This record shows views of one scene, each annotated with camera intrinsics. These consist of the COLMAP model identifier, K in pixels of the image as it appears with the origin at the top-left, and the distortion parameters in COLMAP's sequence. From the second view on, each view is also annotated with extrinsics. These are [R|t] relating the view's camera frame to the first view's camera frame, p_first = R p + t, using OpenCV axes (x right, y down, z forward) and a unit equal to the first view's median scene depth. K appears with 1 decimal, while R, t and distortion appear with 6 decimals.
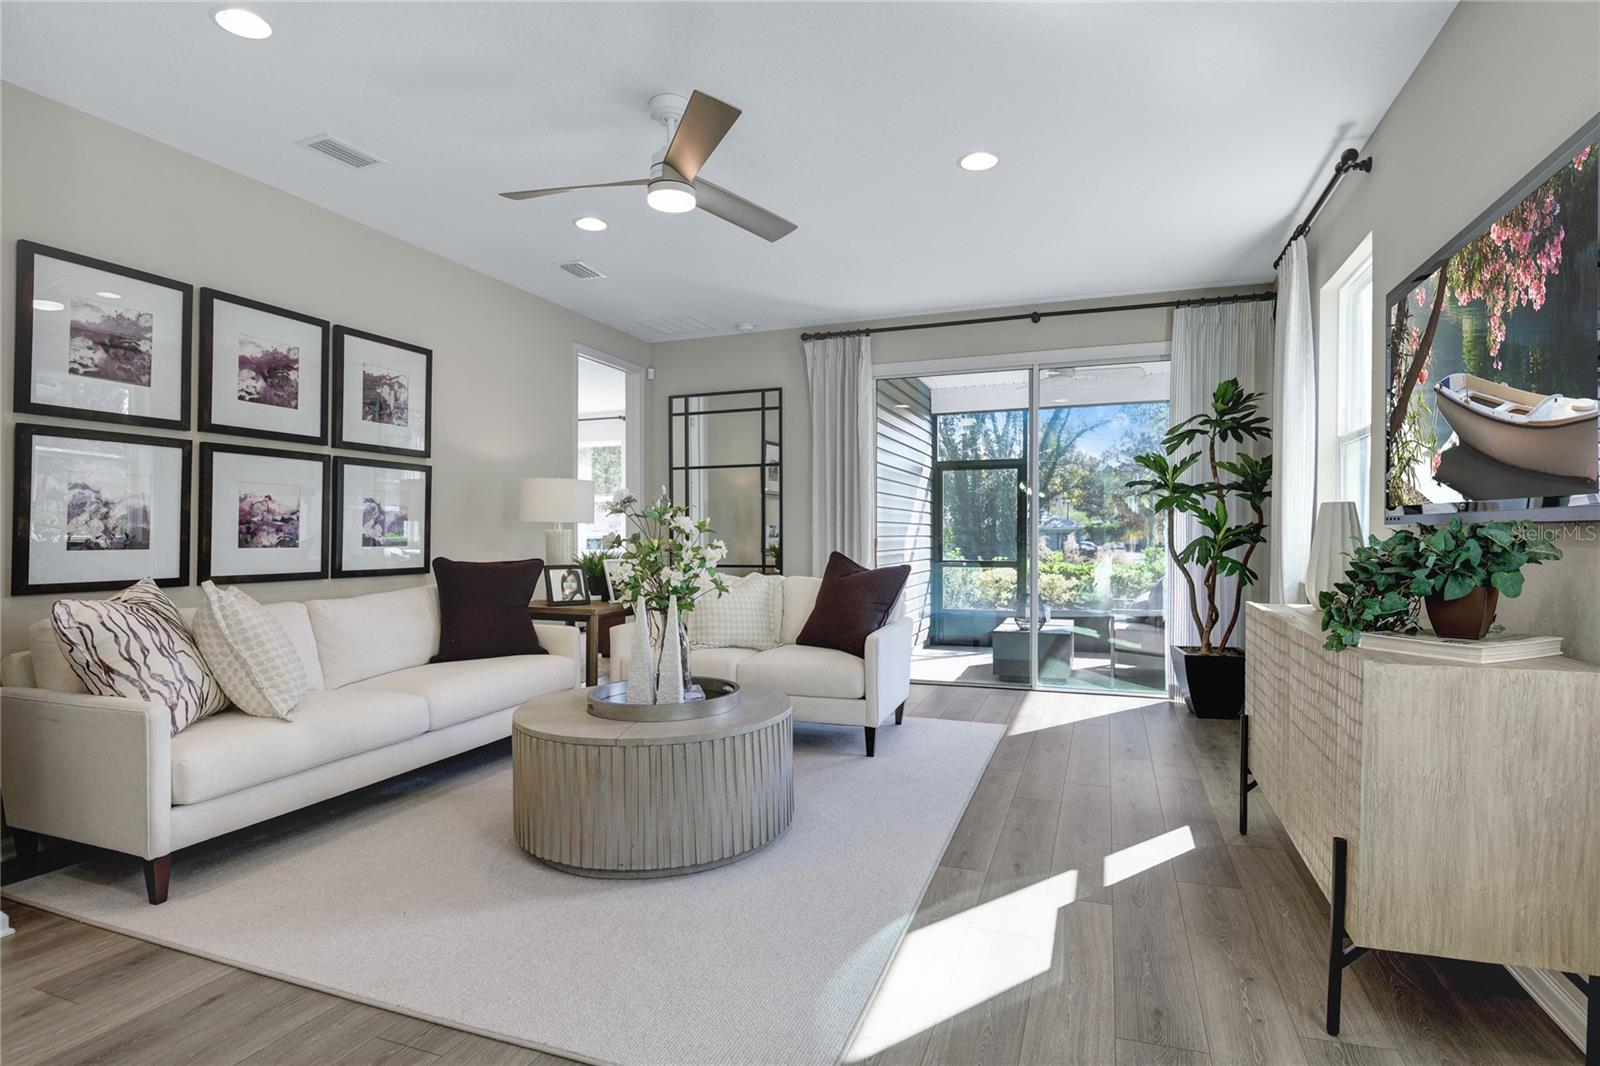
lens RADIAL K [[834.2, 0, 798.5], [0, 834.2, 544.0], [0, 0, 1]] dist [0.004699, -0.027052]
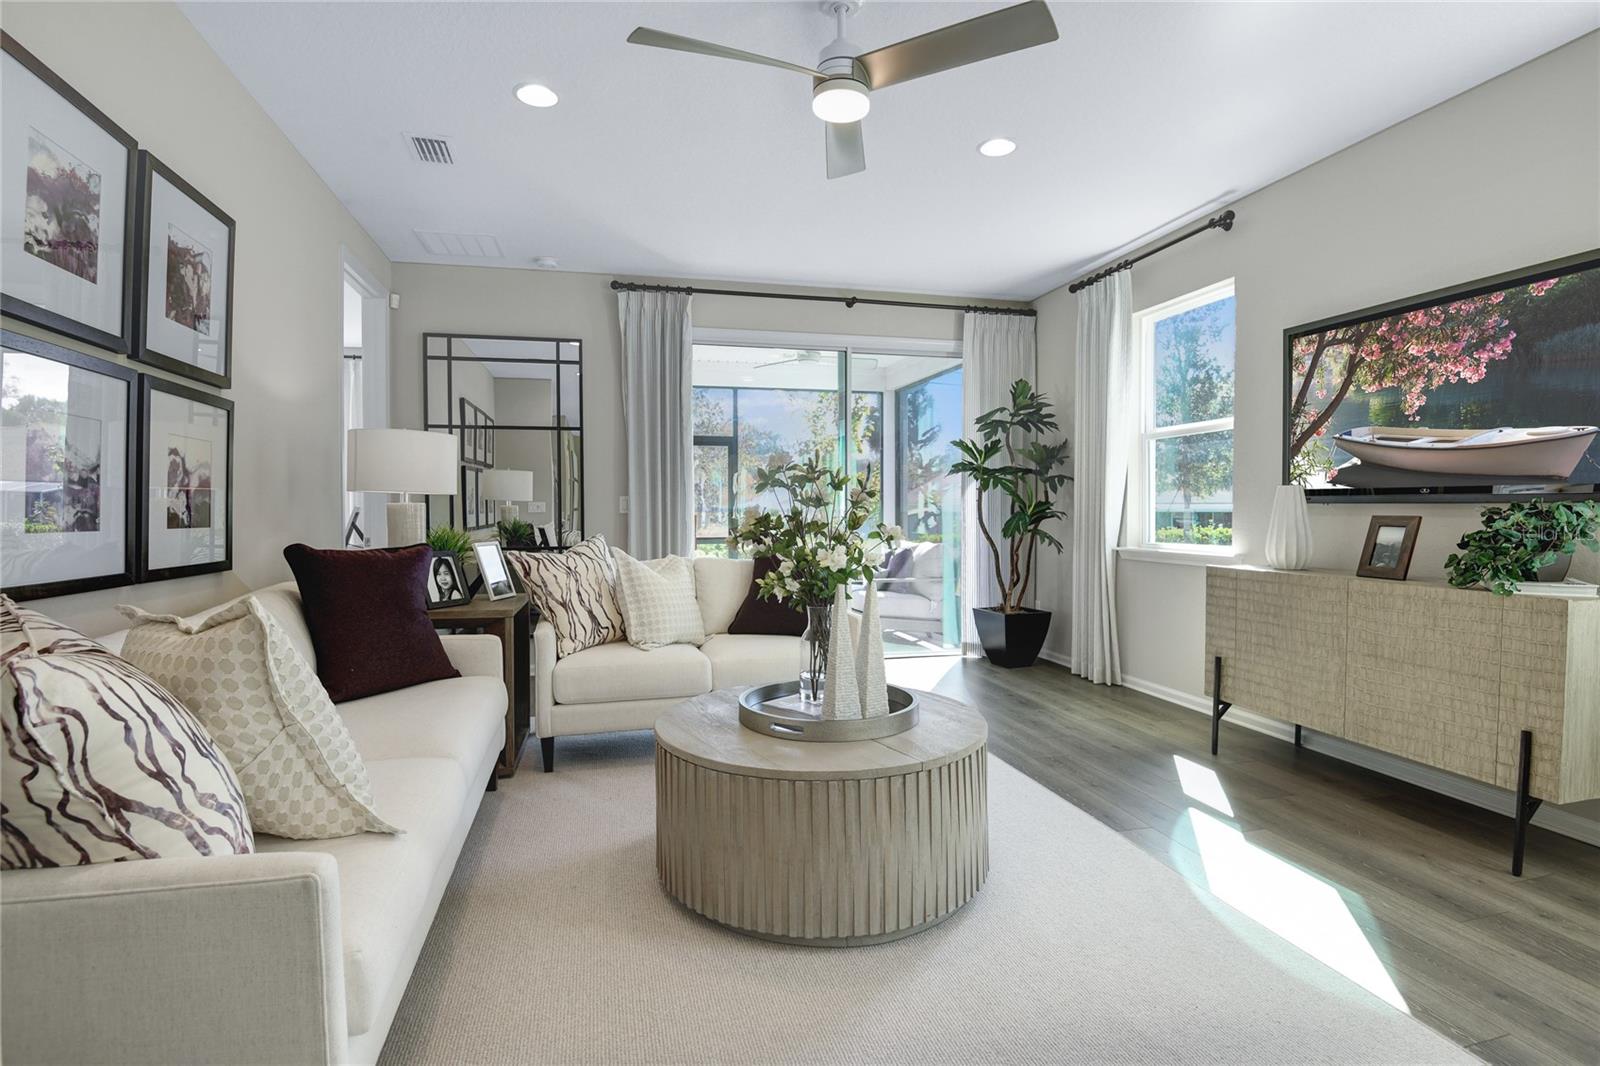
lens RADIAL K [[824.2, 0, 814.5], [0, 824.2, 520.3], [0, 0, 1]] dist [-0.001416, -0.022507]
pose [[0.818546, -0.005687, 0.574412, -0.458015], [0.006331, 0.999980, 0.000879, -0.000536], [-0.574406, 0.002917, 0.818566, 0.246149]]
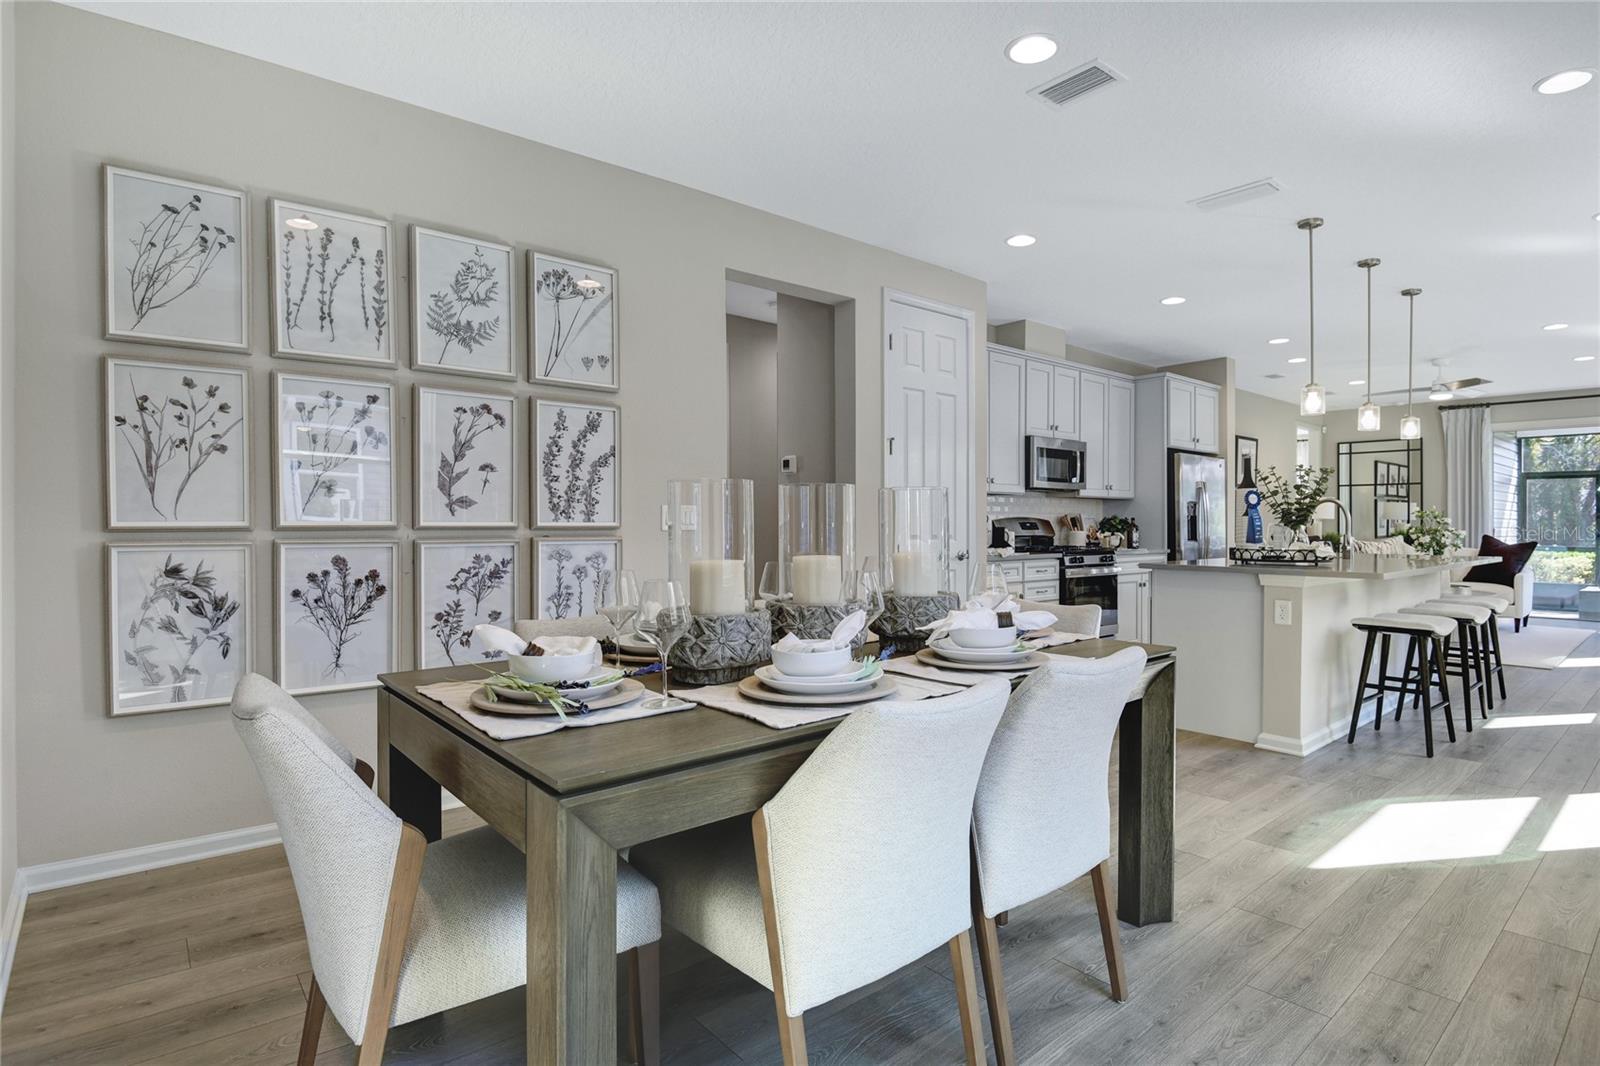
lens RADIAL K [[834.2, 0, 798.5], [0, 834.2, 544.0], [0, 0, 1]] dist [0.004699, -0.027052]
pose [[0.878191, 0.018533, -0.477951, -0.471374], [-0.011736, 0.999783, 0.017204, 0.019655], [0.478166, -0.009500, 0.878218, -1.571673]]
